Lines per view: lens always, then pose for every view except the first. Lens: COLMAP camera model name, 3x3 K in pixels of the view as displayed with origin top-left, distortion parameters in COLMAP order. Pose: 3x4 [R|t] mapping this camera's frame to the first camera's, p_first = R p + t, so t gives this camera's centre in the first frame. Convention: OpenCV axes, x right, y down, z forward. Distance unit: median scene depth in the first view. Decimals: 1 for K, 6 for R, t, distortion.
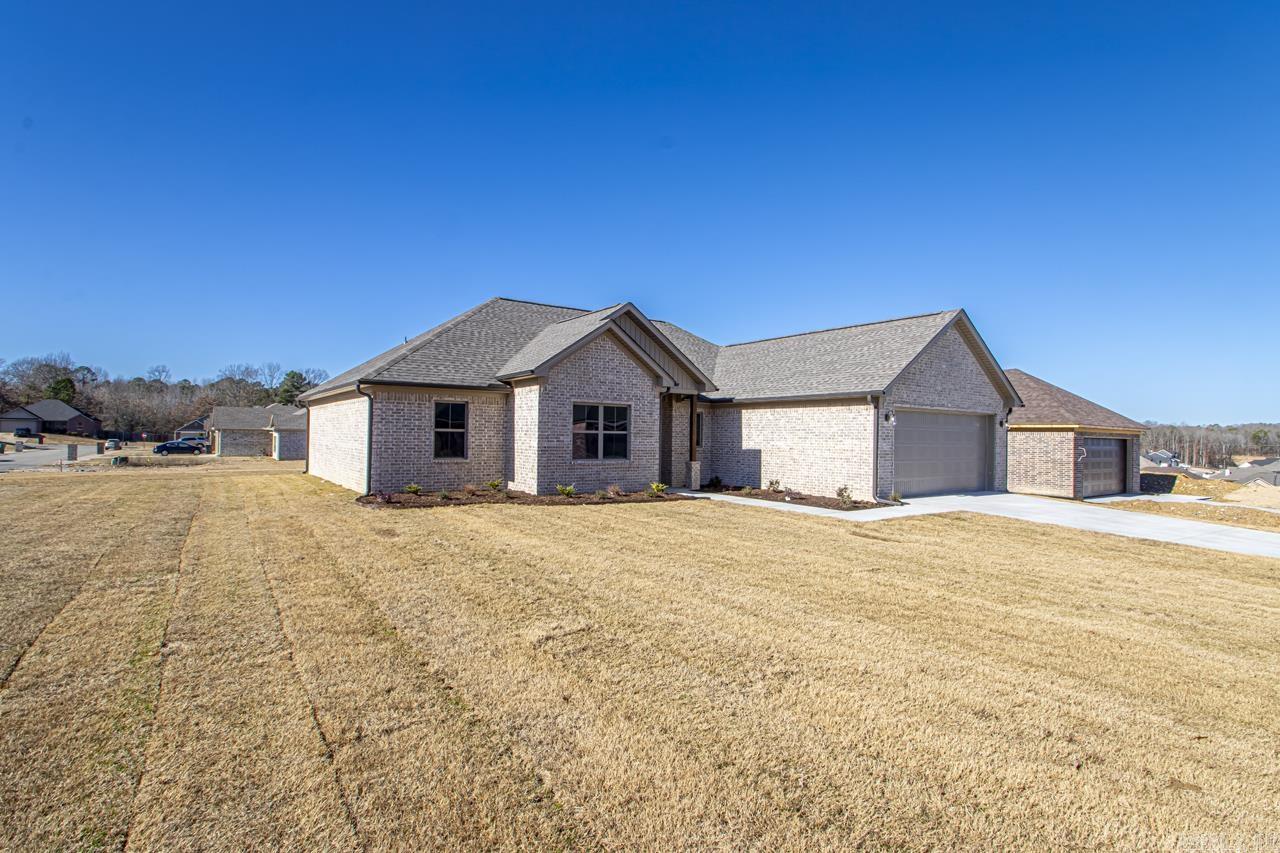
lens RADIAL K [[652.7, 0, 642.7], [0, 652.7, 421.5], [0, 0, 1]] dist [0.003011, 0.000045]
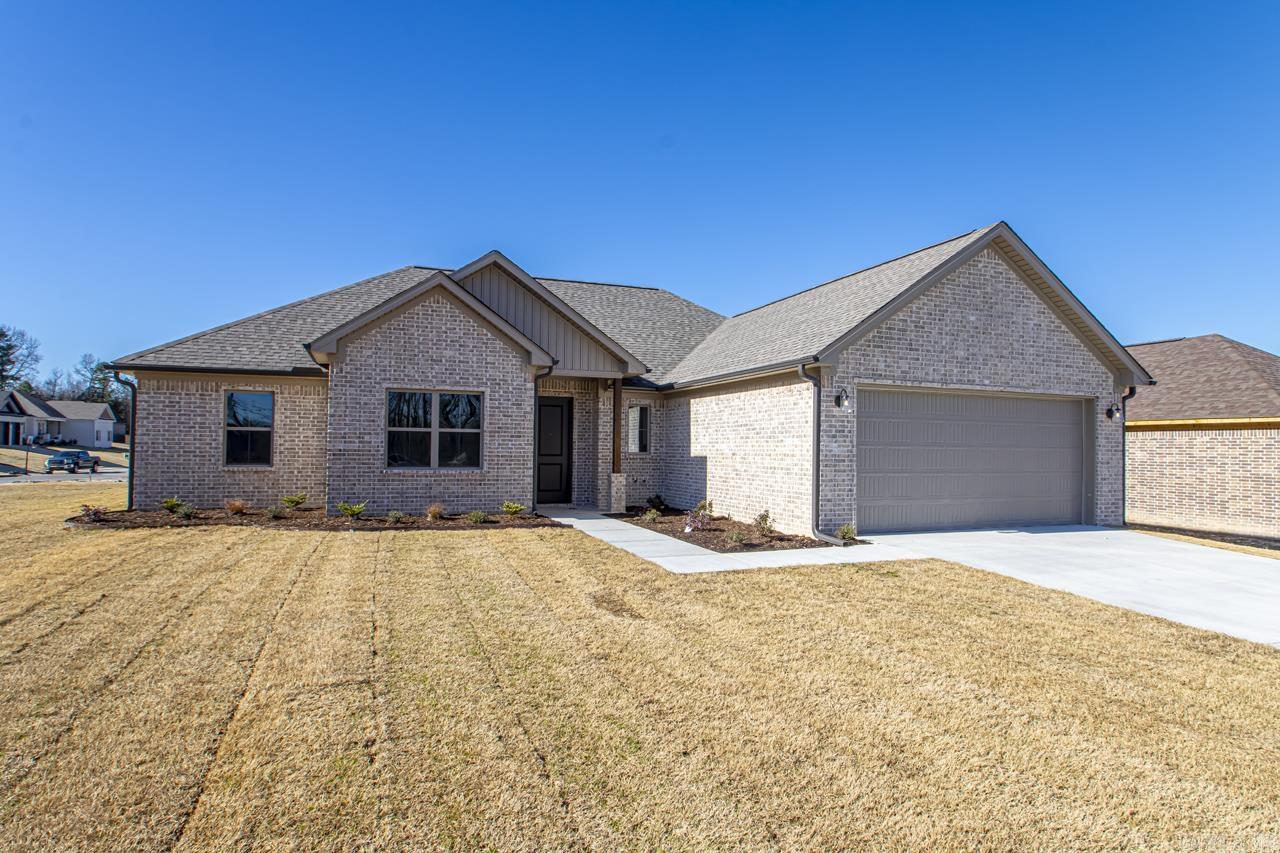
lens RADIAL K [[731.5, 0, 637.9], [0, 731.5, 437.3], [0, 0, 1]] dist [-0.008719, -0.000563]
pose [[0.964482, -0.007322, -0.264048, 0.351493], [0.008017, 0.999967, 0.001556, 0.023938], [0.264028, -0.003618, 0.964508, 0.272405]]
